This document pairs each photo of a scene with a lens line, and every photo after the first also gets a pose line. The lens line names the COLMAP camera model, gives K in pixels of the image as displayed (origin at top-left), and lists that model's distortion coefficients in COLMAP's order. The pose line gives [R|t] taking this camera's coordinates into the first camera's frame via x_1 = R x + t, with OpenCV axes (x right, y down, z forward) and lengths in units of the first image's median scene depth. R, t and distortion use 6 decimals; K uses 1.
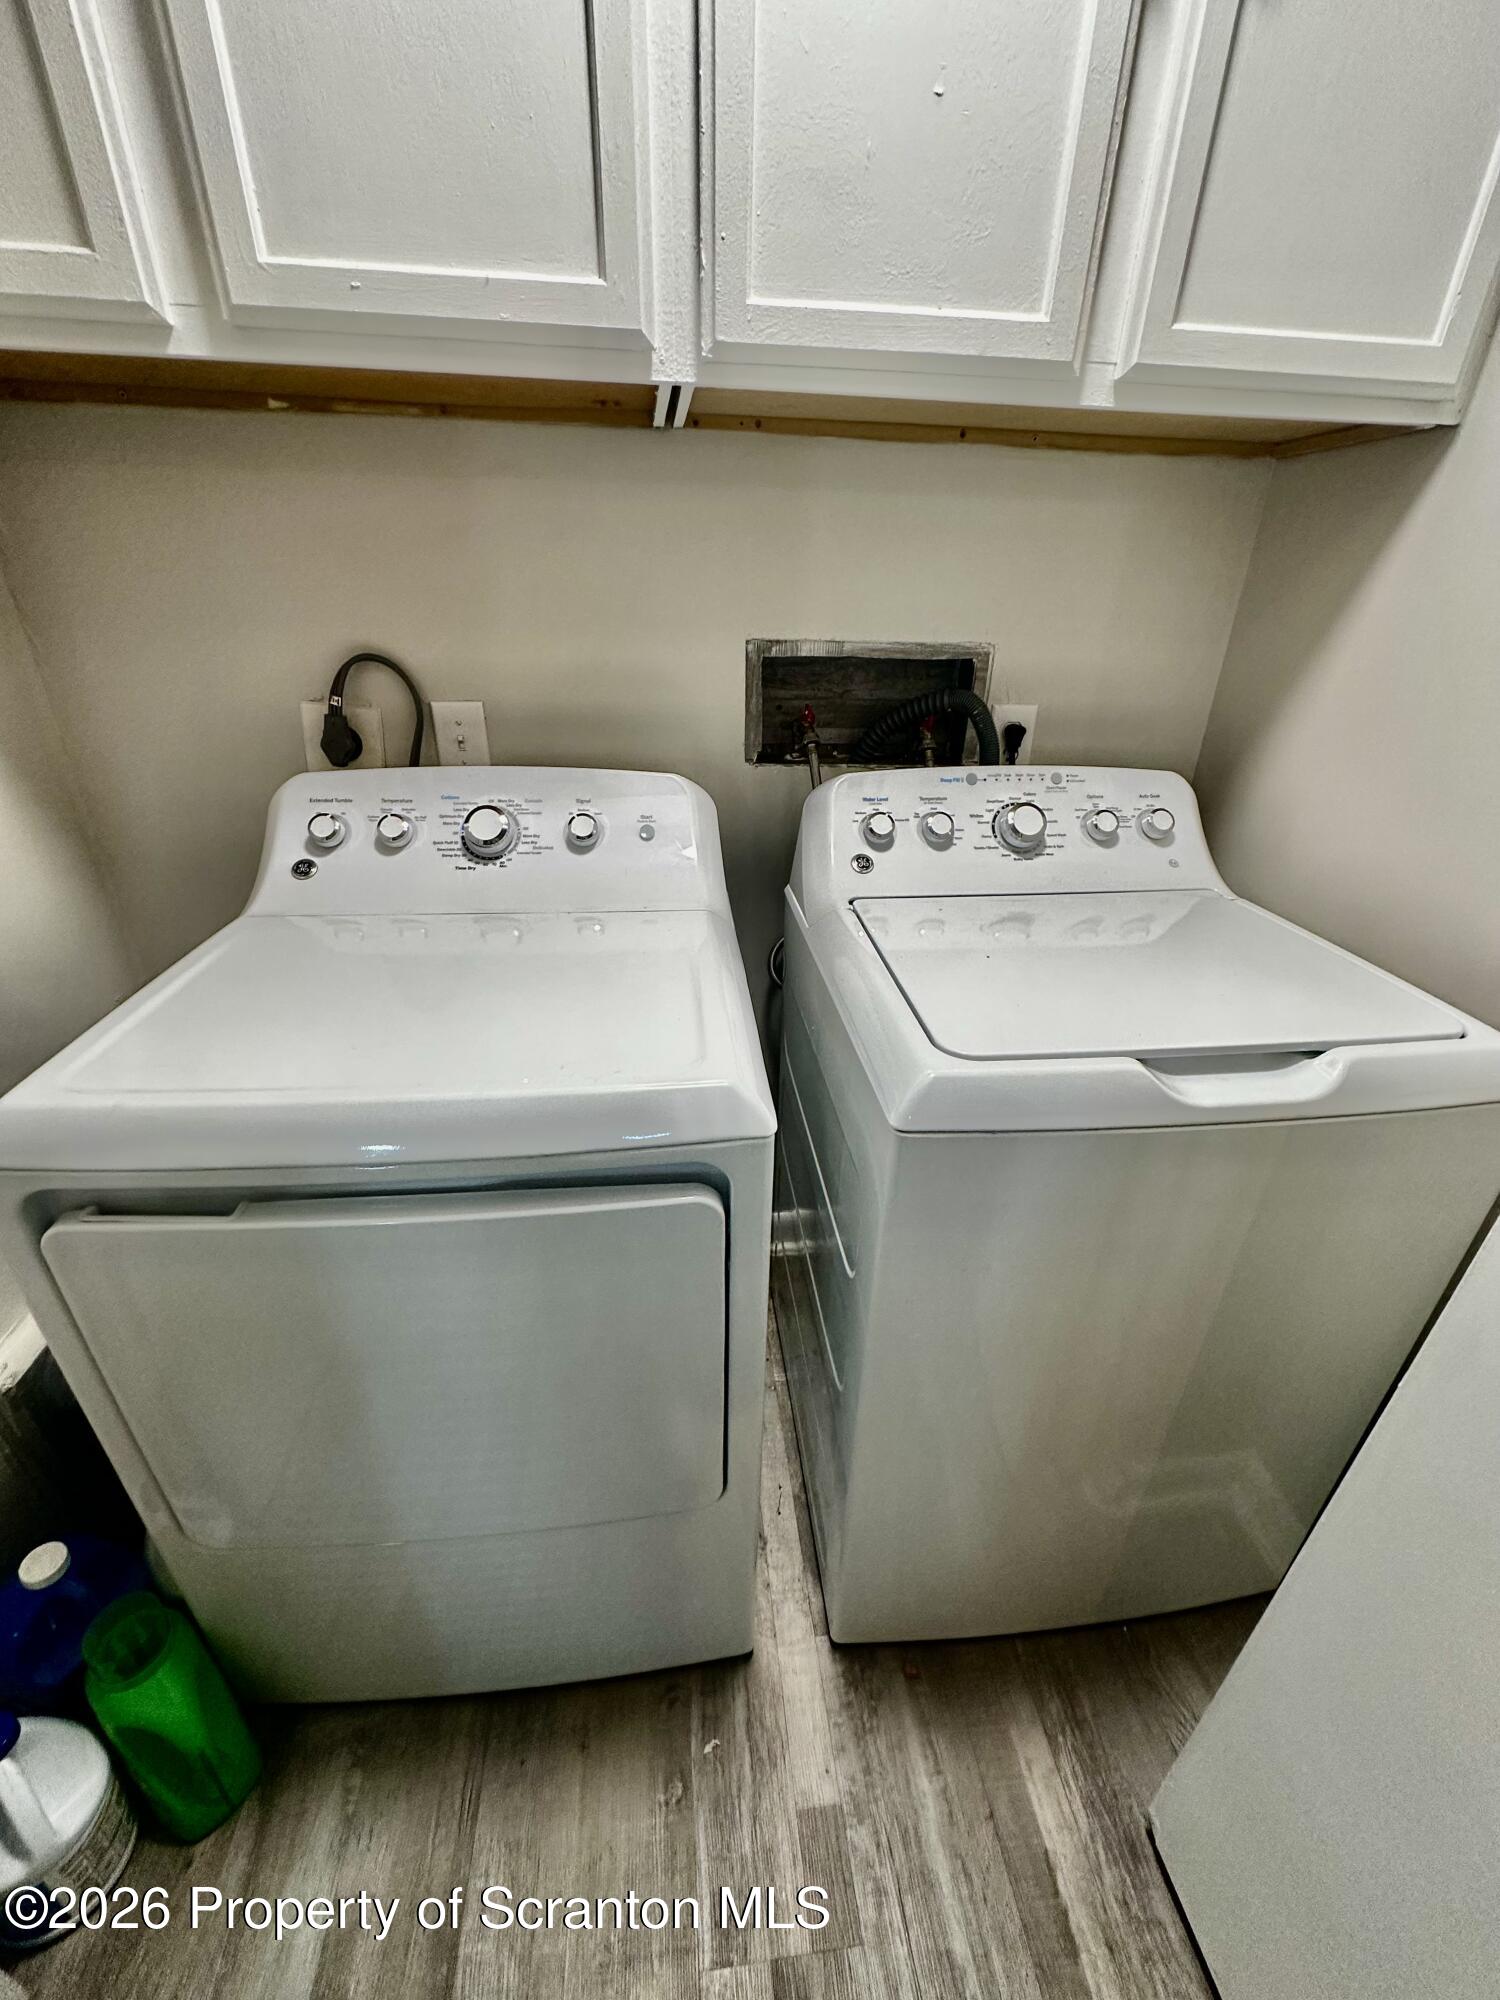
lens RADIAL K [[800.5, 0, 744.5], [0, 800.5, 1002.7], [0, 0, 1]] dist [-0.003312, 0.000629]
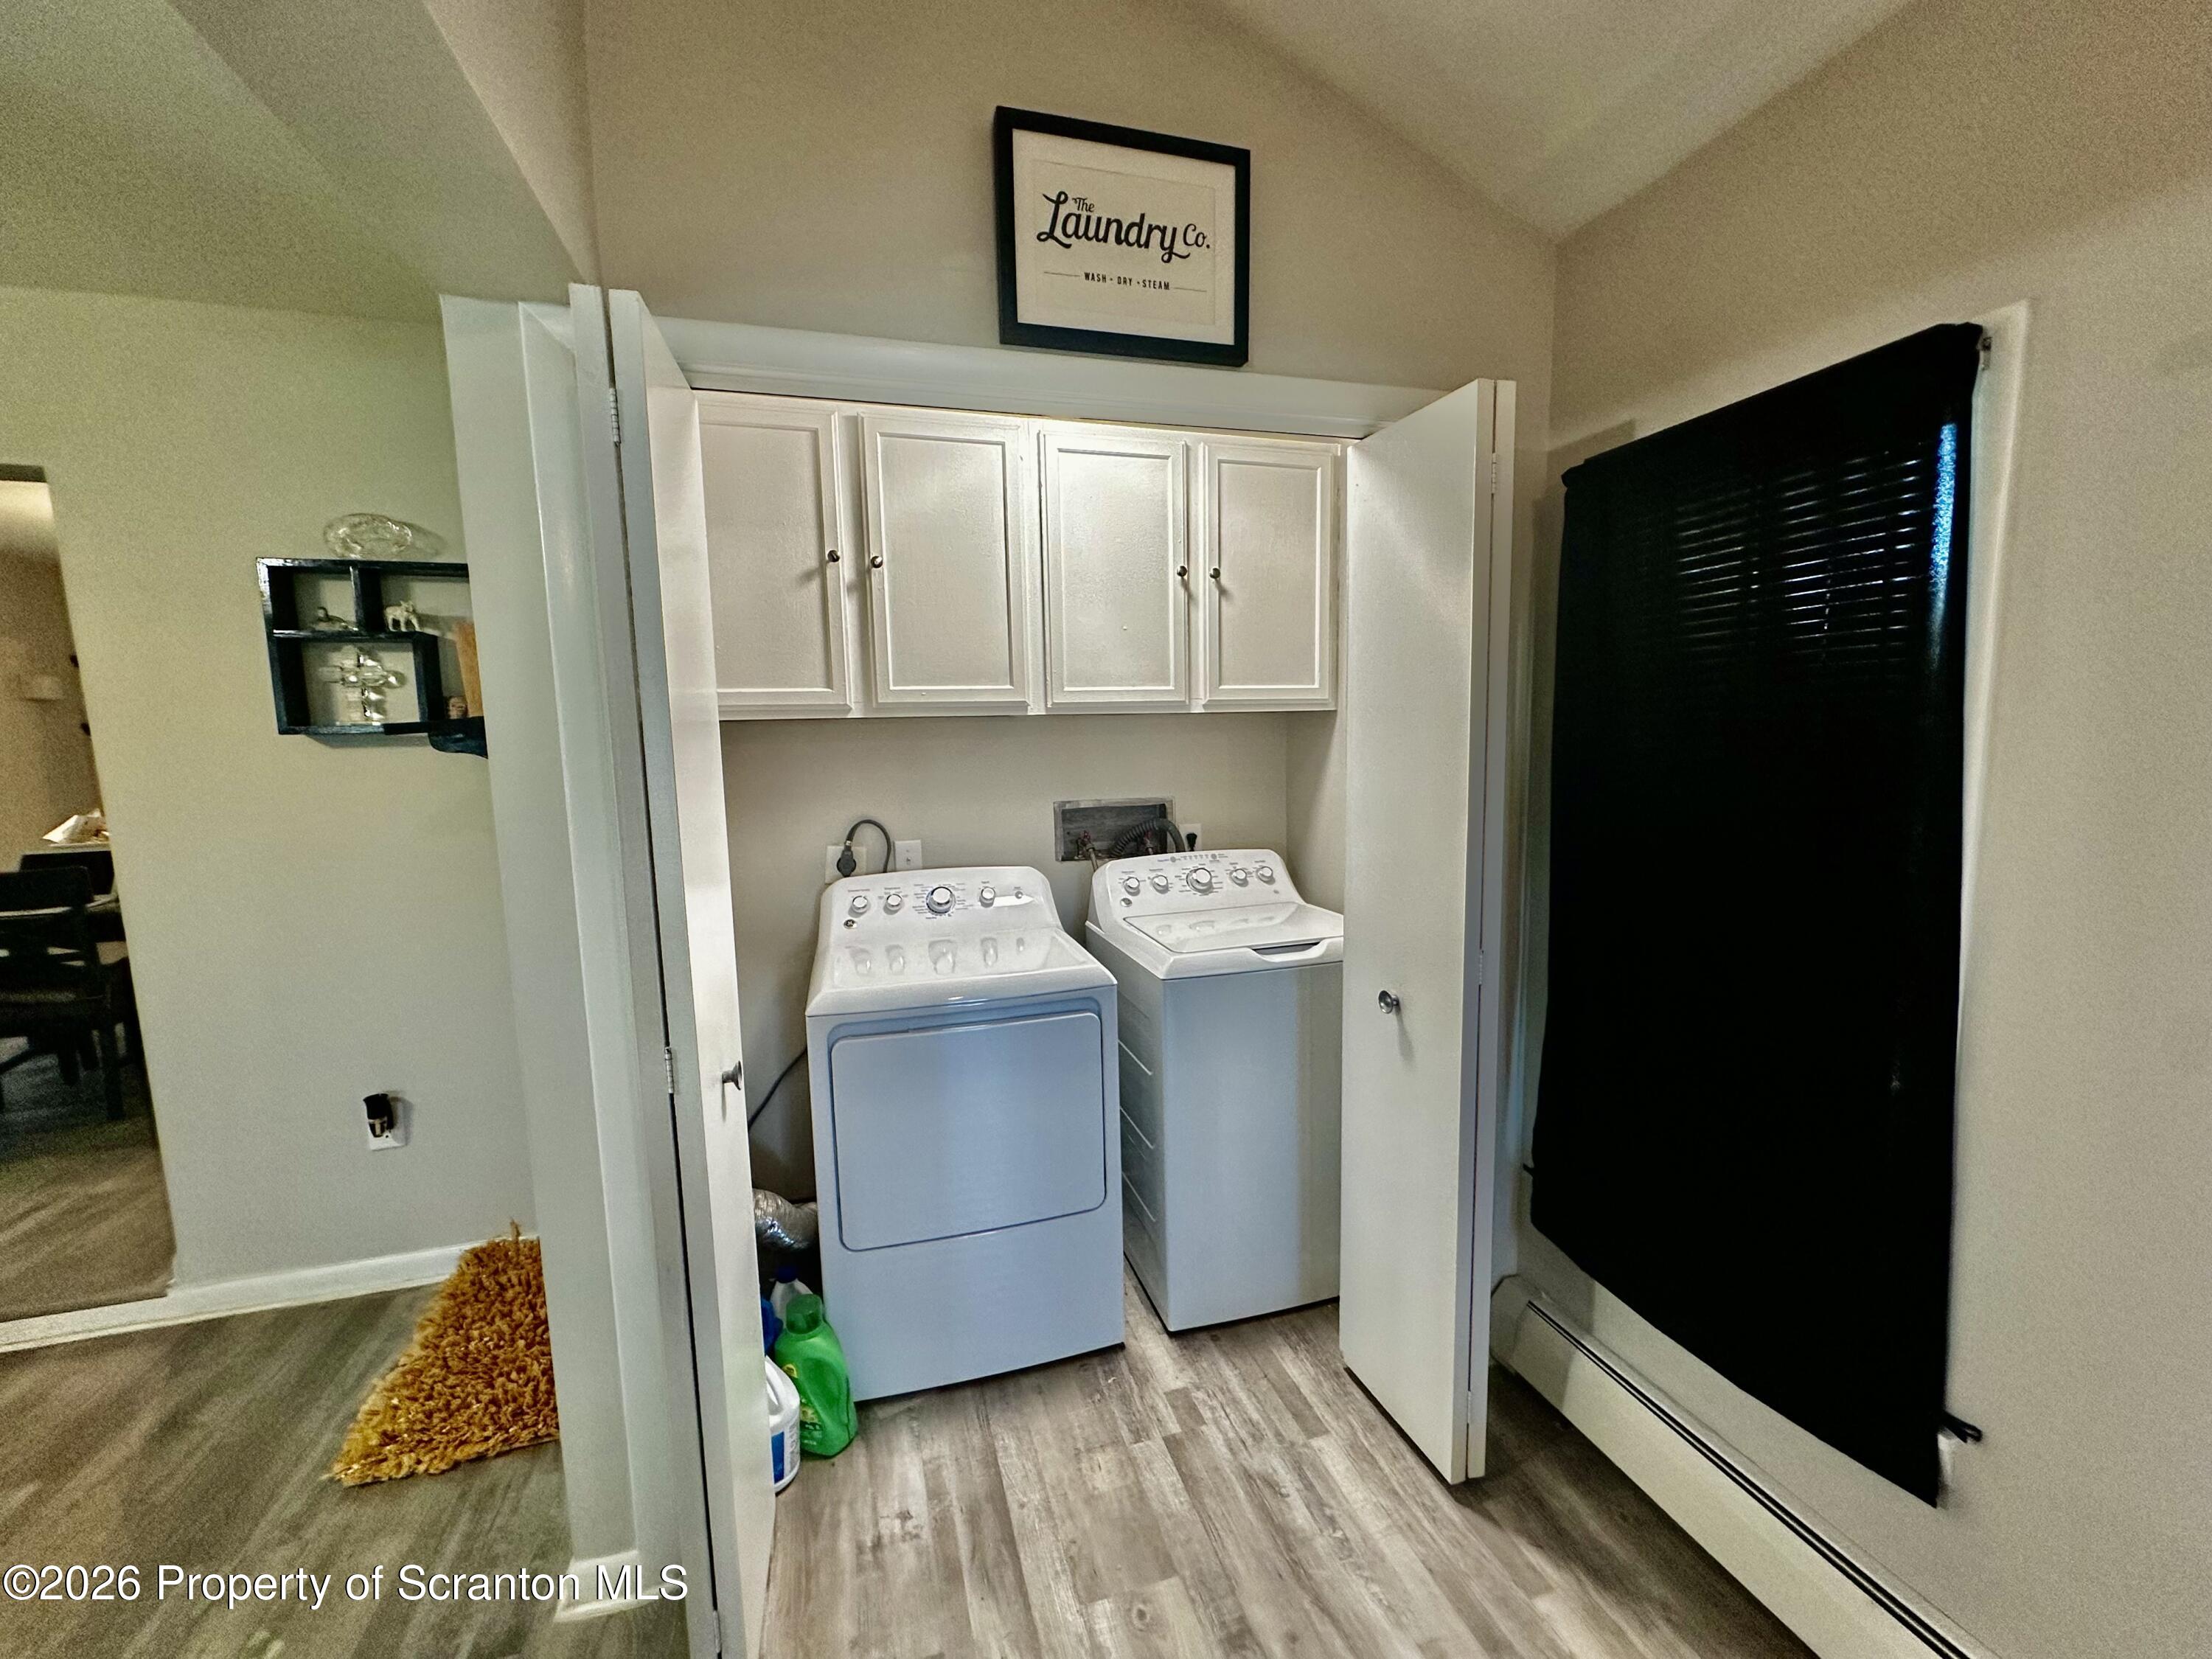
lens RADIAL K [[885.3, 0, 1099.7], [0, 885.3, 829.7], [0, 0, 1]] dist [-0.003312, 0.000629]
pose [[0.982437, -0.062330, 0.175876, -0.307213], [0.120834, 0.930749, -0.345117, 0.427833], [-0.142185, 0.360307, 0.921934, -1.133735]]
